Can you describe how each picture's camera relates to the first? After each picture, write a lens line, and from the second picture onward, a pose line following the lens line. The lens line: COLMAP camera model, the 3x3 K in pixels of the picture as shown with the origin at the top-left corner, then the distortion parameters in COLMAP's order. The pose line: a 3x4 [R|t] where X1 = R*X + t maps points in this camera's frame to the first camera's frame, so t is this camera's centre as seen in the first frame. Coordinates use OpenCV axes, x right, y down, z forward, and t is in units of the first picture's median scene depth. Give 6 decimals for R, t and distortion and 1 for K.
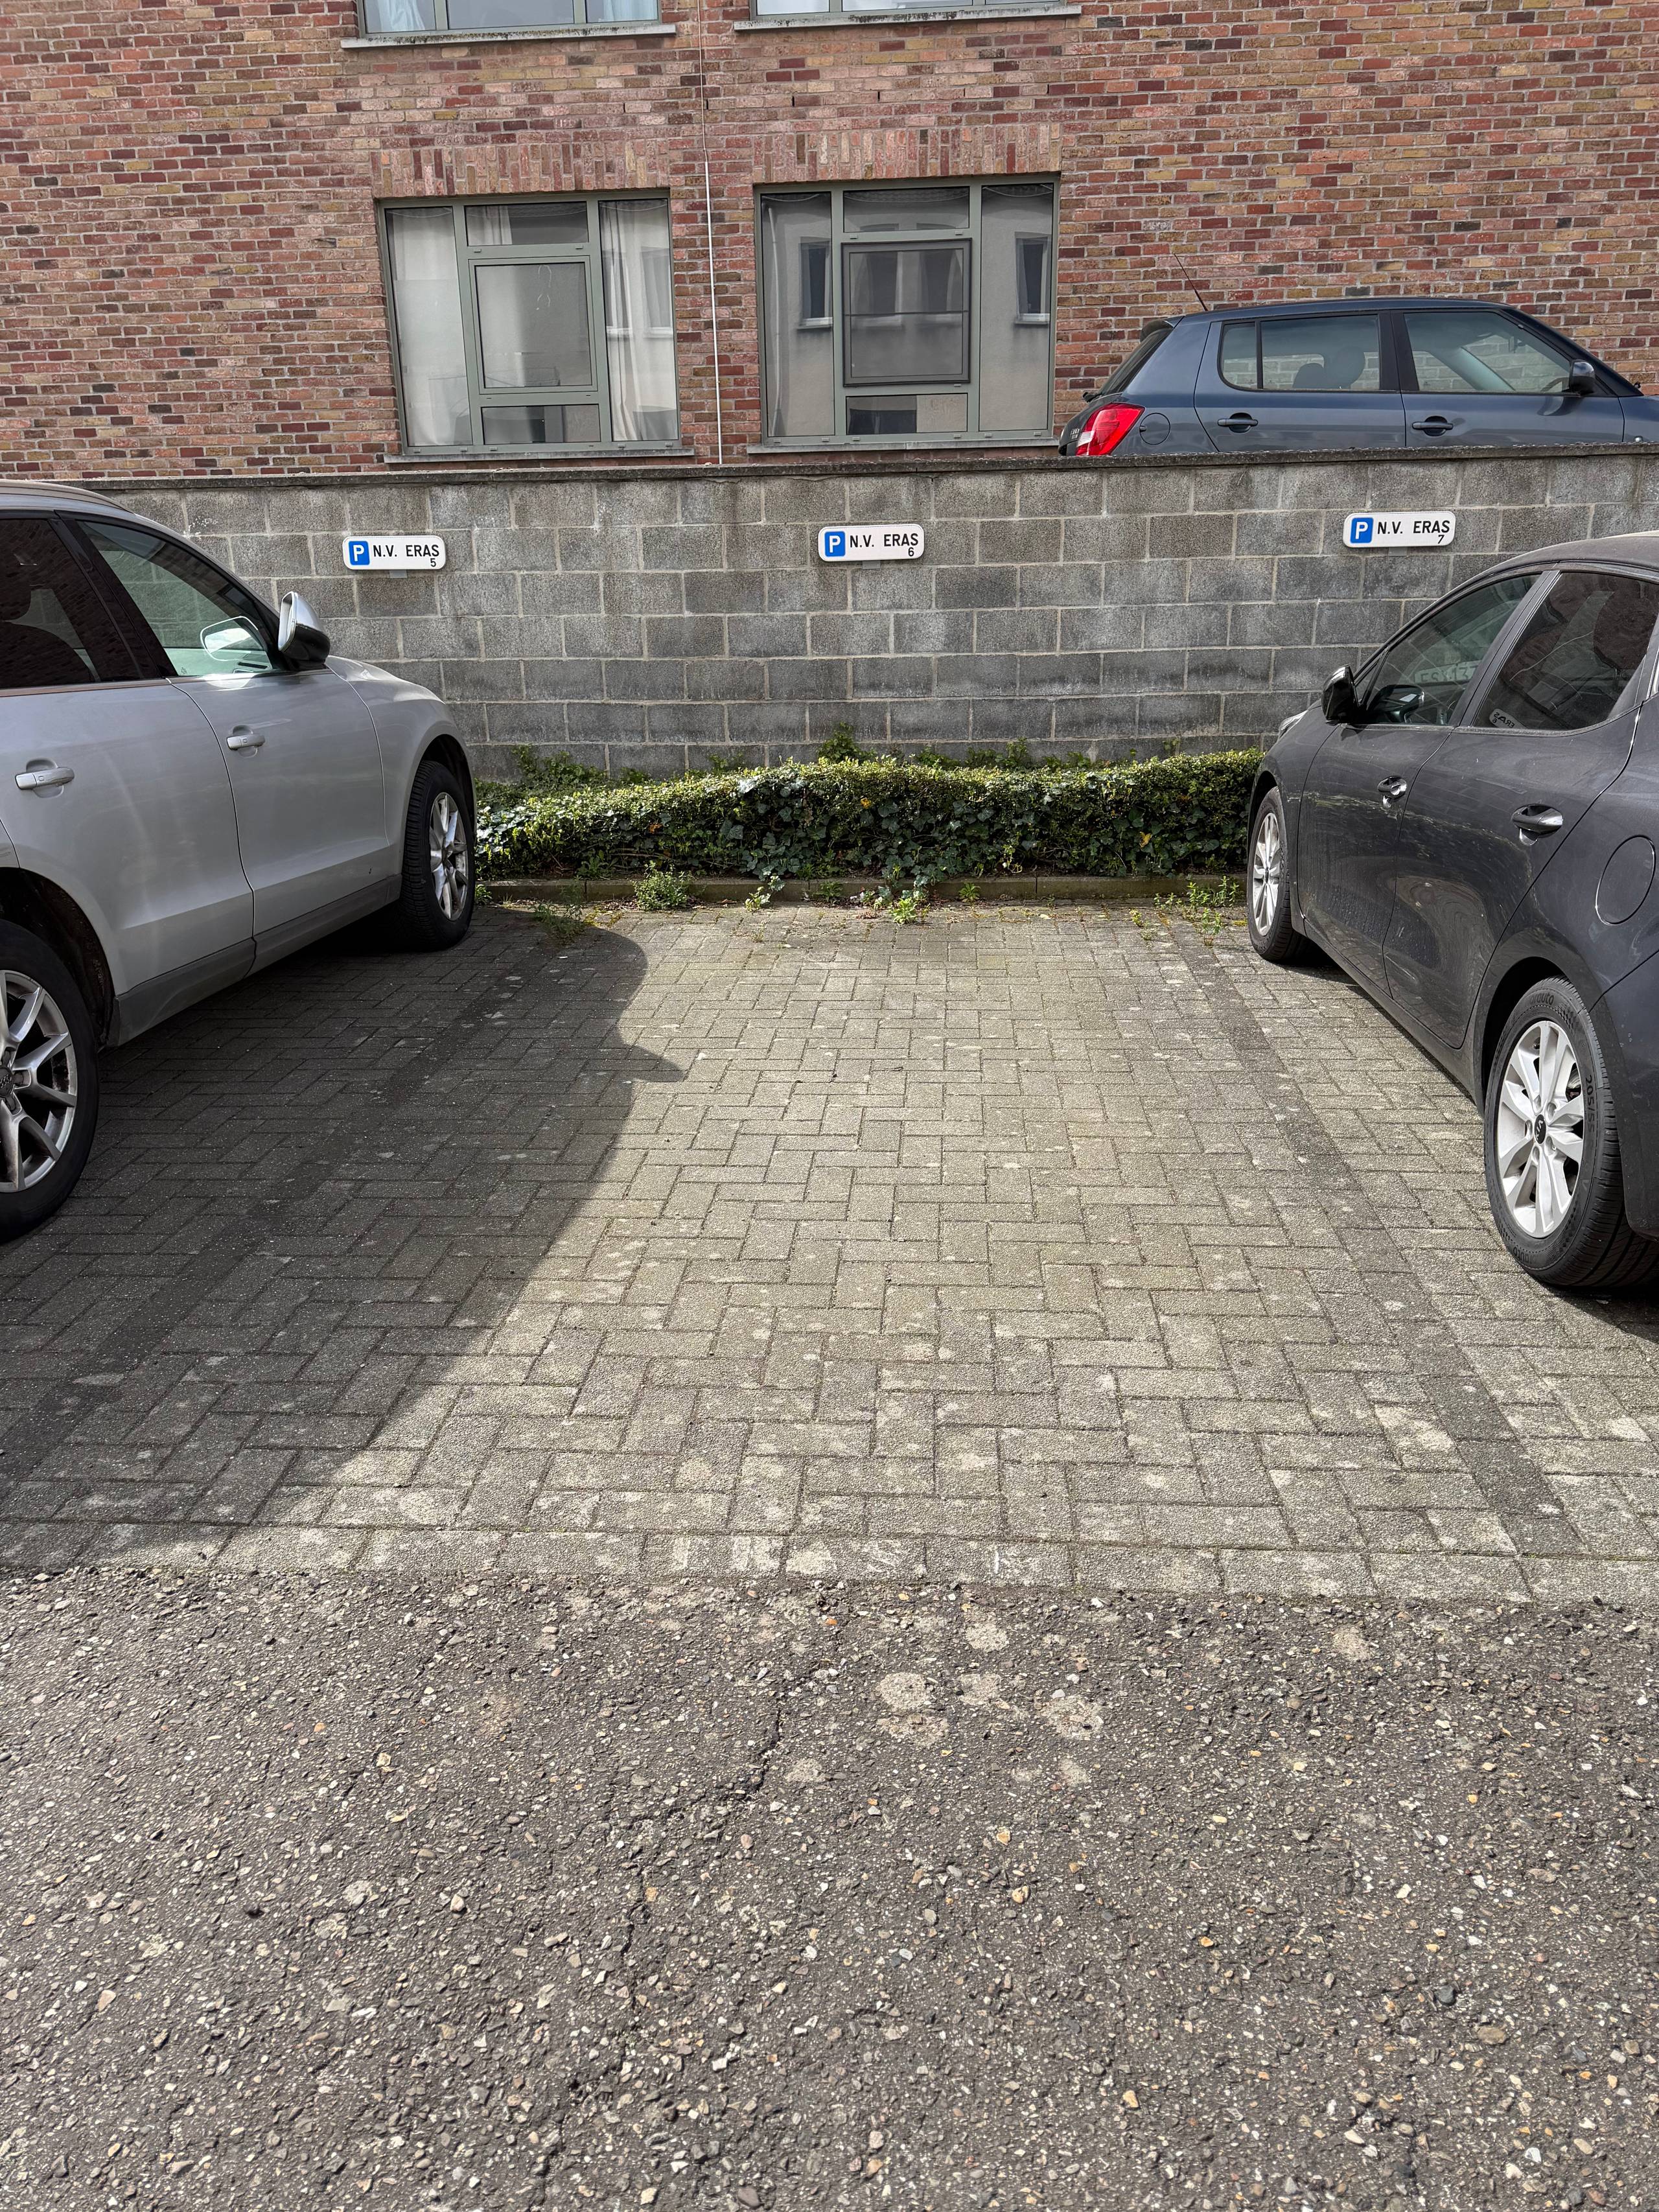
lens RADIAL K [[1558.2, 0, 827.2], [0, 1558.2, 1104.2], [0, 0, 1]] dist [0.007342, 0.000229]
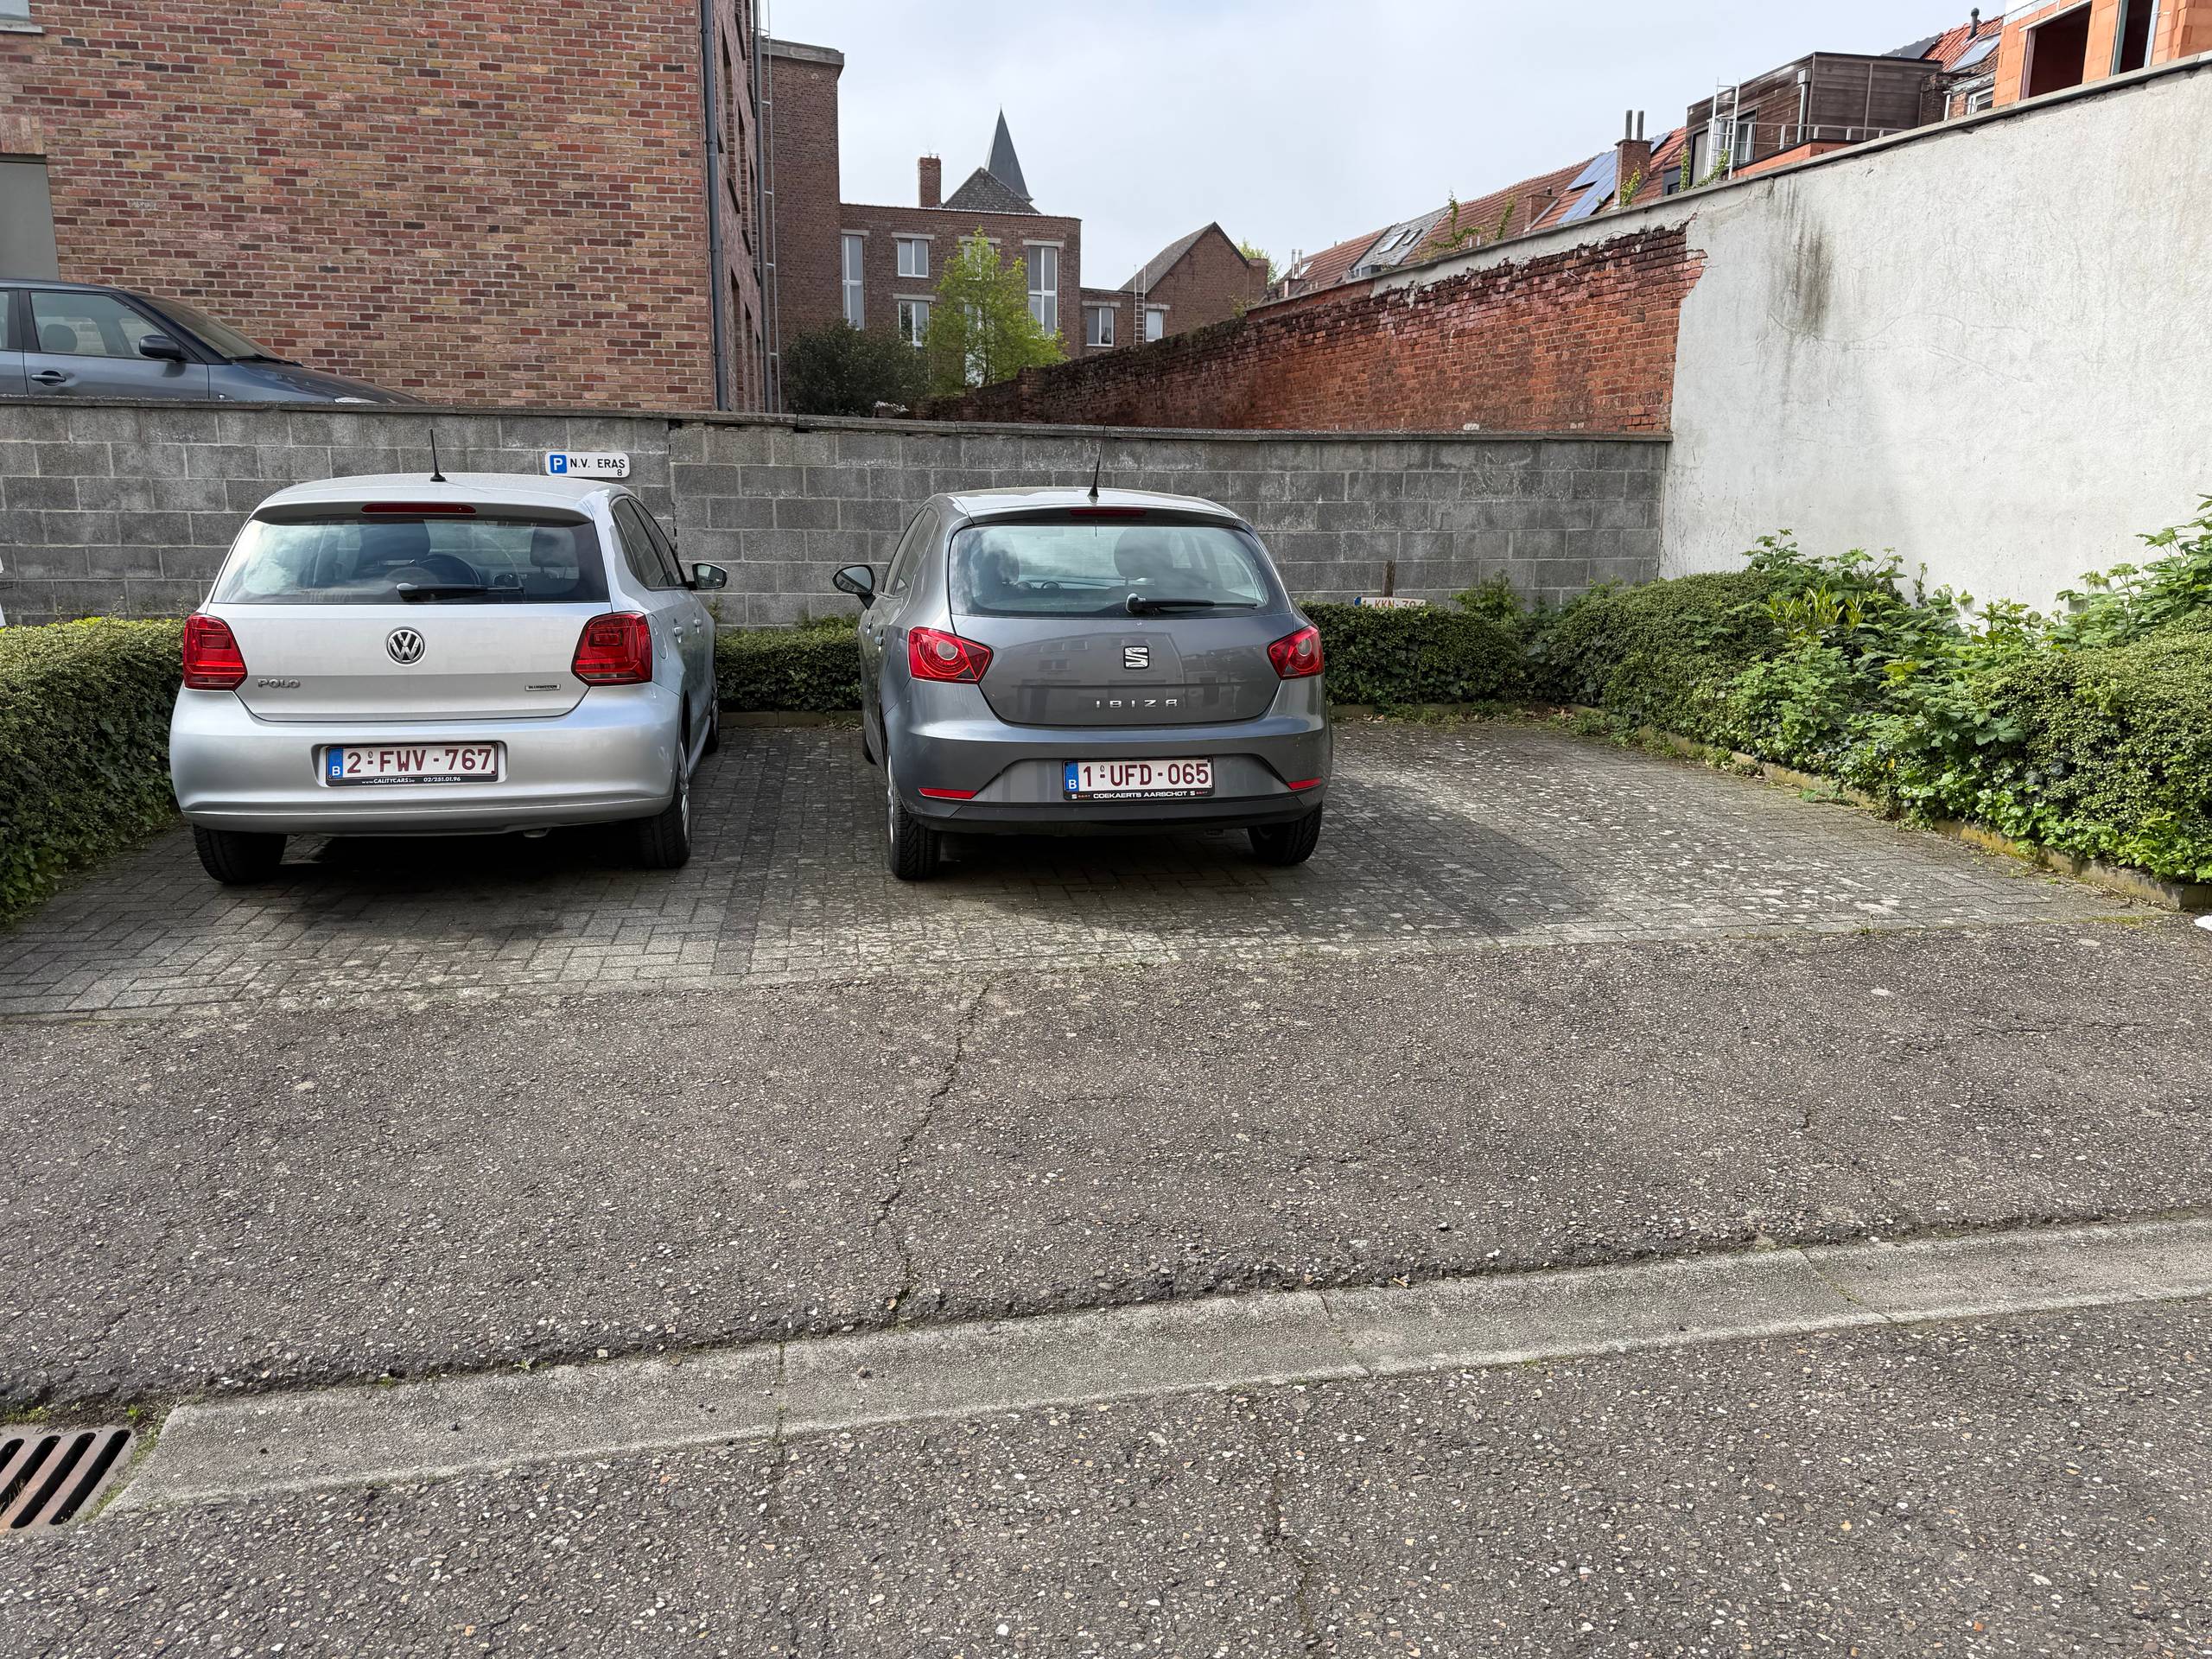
lens RADIAL K [[1558.3, 0, 1108.7], [0, 1558.3, 828.8], [0, 0, 1]] dist [0.007342, 0.000229]
pose [[0.974355, -0.015622, 0.224472, 0.665720], [0.041795, 0.992792, -0.112324, 0.075278], [-0.221099, 0.118825, 0.967985, -0.264171]]
